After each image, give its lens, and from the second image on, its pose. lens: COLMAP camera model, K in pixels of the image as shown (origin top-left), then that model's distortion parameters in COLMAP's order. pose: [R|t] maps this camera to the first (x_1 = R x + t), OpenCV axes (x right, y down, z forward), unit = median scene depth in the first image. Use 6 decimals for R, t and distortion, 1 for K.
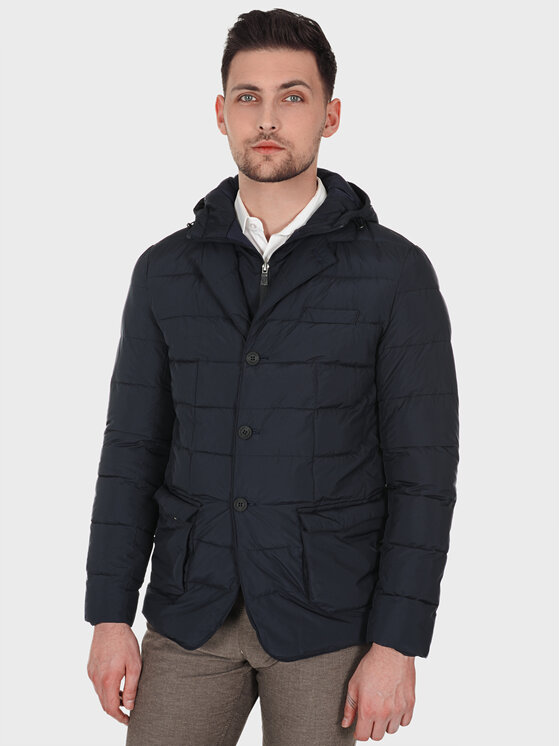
lens RADIAL K [[1092.9, 0, 280.0], [0, 1092.9, 373.0], [0, 0, 1]] dist [-0.013076, -0.003365]
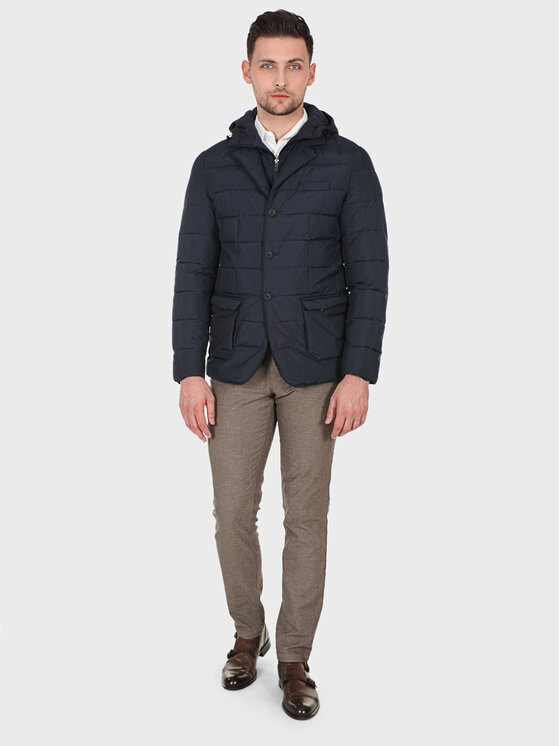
lens RADIAL K [[1097.9, 0, 343.4], [0, 1097.9, 372.3], [0, 0, 1]] dist [-0.022493, 0.014016]
pose [[0.994780, -0.044701, 0.091732, -0.081857], [0.036625, 0.995455, 0.087910, 0.090280], [-0.095244, -0.084091, 0.991896, -0.781373]]
